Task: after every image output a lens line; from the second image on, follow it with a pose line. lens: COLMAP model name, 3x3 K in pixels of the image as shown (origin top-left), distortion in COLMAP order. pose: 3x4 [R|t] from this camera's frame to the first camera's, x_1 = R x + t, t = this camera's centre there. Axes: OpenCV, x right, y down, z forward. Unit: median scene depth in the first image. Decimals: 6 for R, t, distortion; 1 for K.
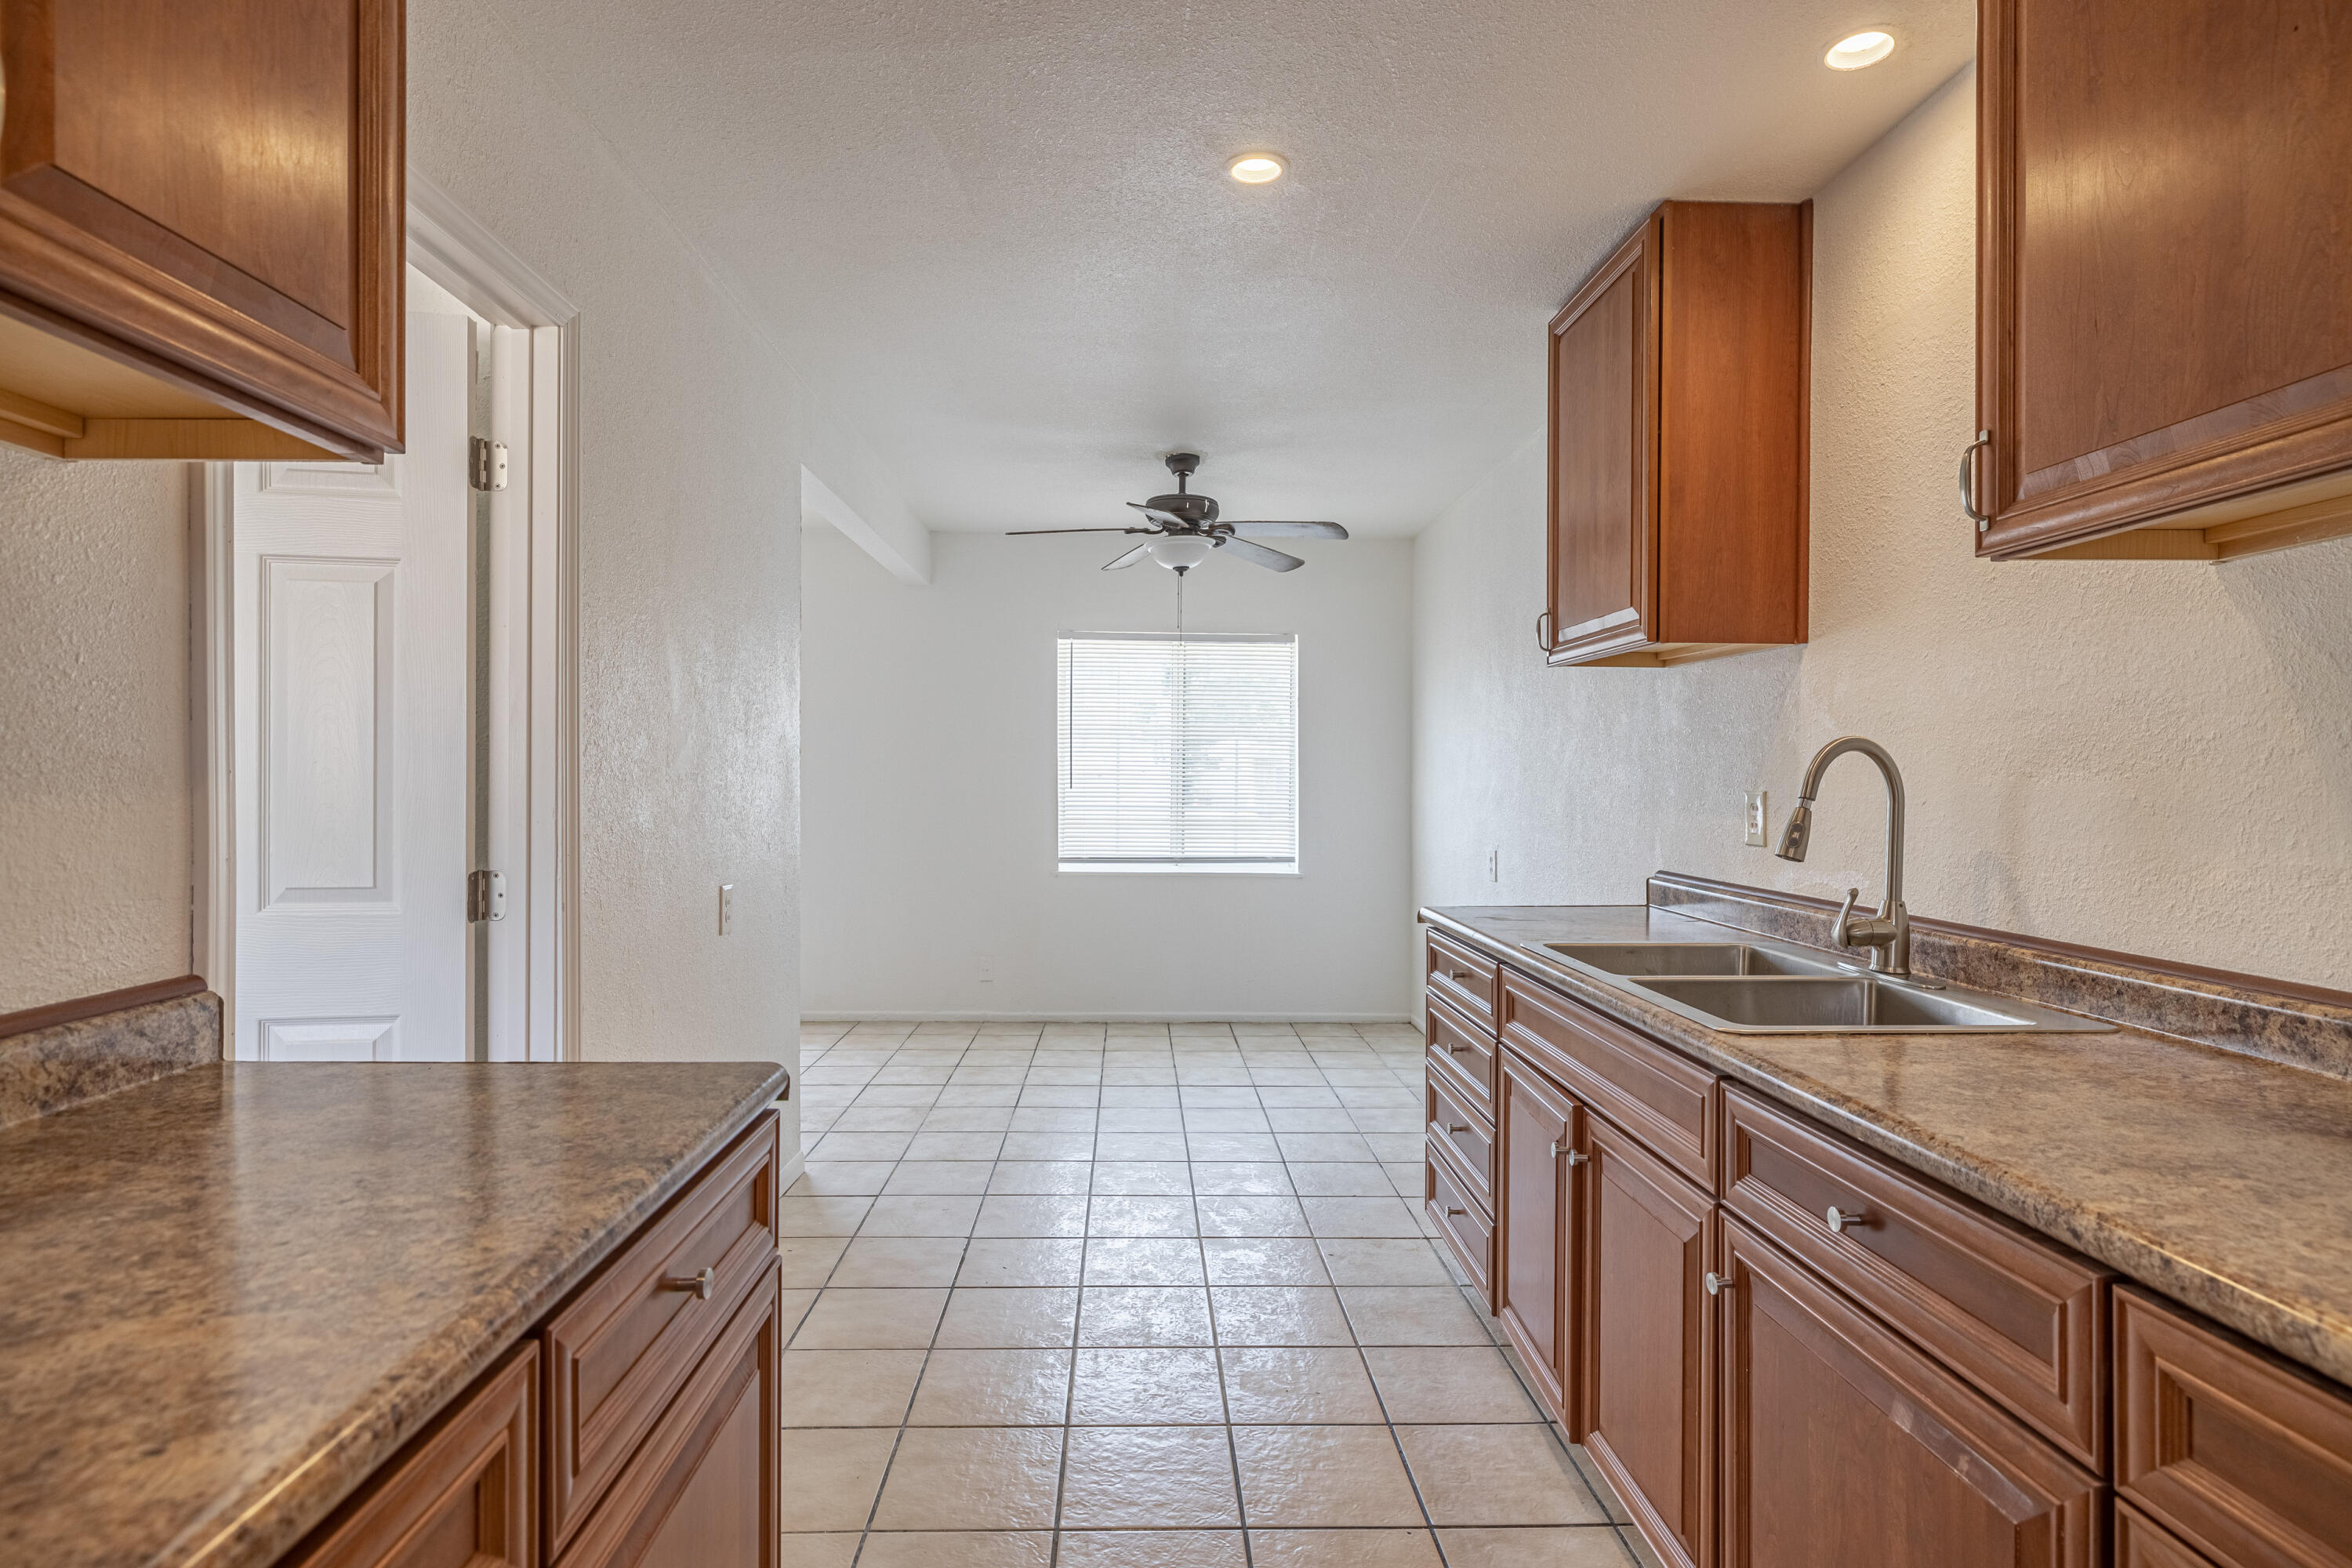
lens RADIAL K [[1207.5, 0, 1181.5], [0, 1207.5, 784.2], [0, 0, 1]] dist [-0.004257, -0.000184]
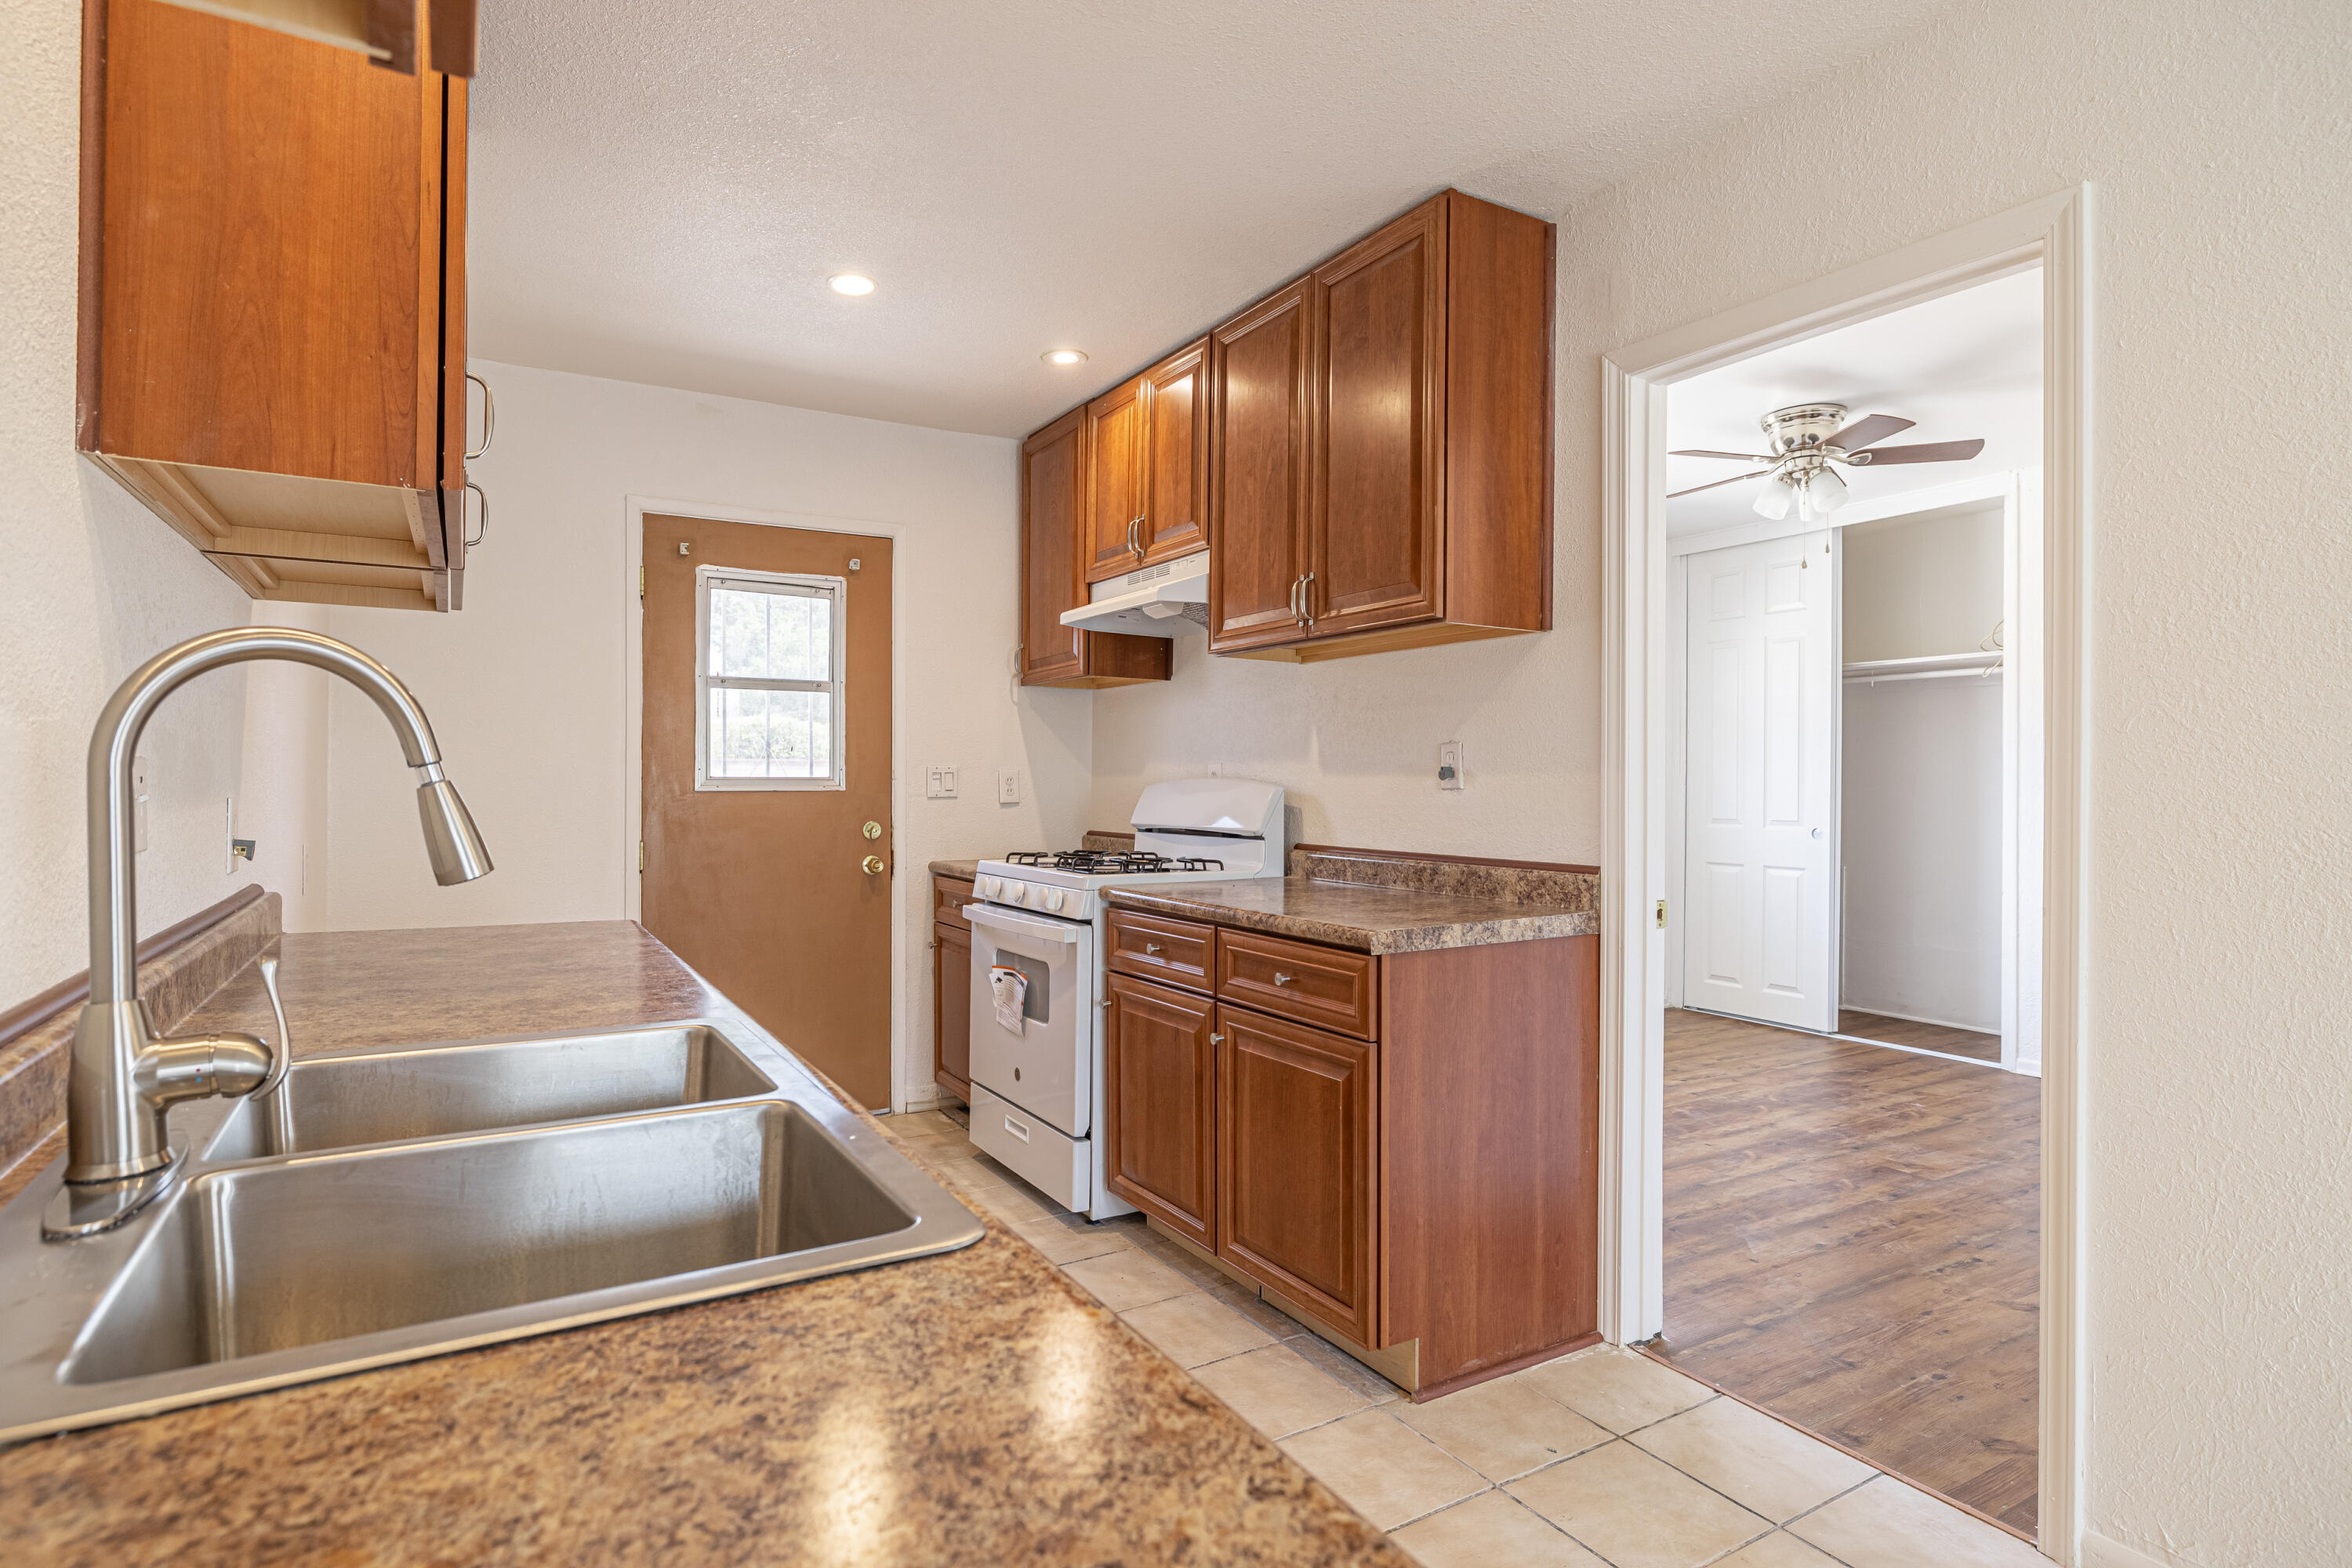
lens RADIAL K [[1207.5, 0, 1181.5], [0, 1207.5, 784.2], [0, 0, 1]] dist [-0.004257, -0.000184]
pose [[-0.883709, -0.007696, -0.467973, 0.718554], [-0.010576, 0.999938, 0.003526, 0.027275], [0.467917, 0.008065, -0.883736, 1.124577]]
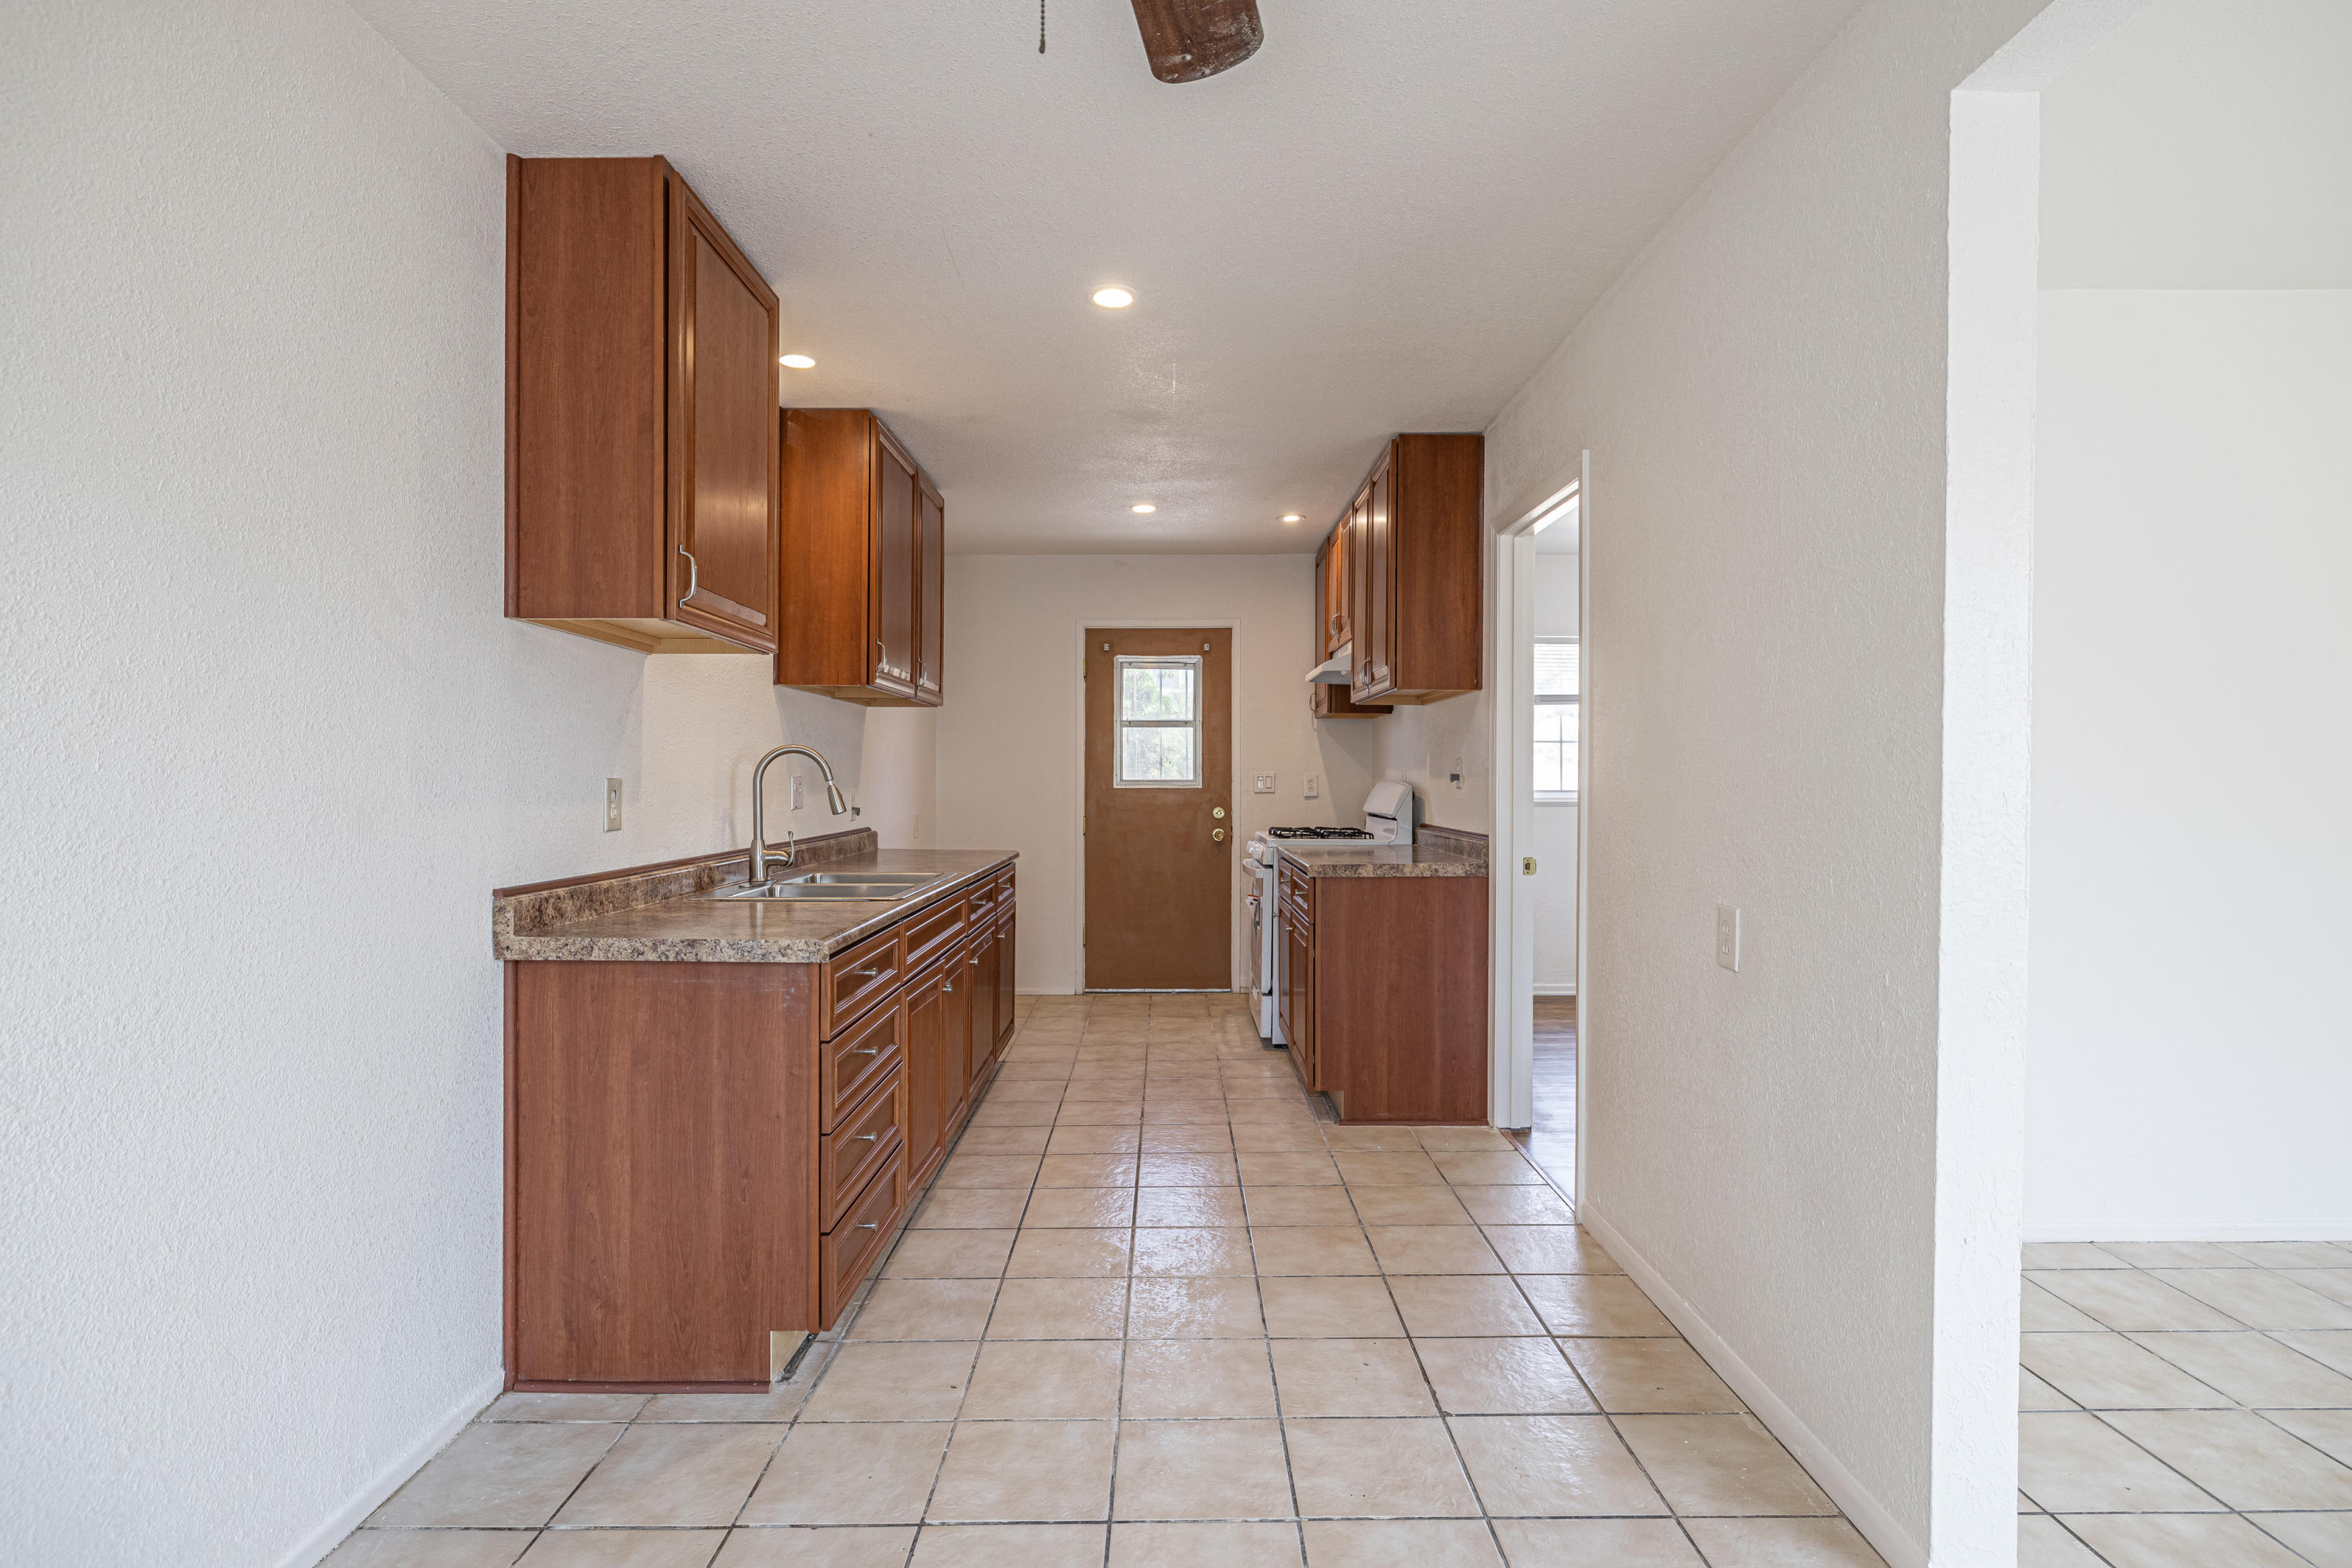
lens RADIAL K [[1129.5, 0, 1188.4], [0, 1129.5, 782.8], [0, 0, 1]] dist [-0.001058, 0.000395]
pose [[-0.999490, -0.007564, 0.031019, -0.070759], [-0.007292, 0.999934, 0.008878, 0.001406], [-0.031084, 0.008647, -0.999479, 2.677520]]
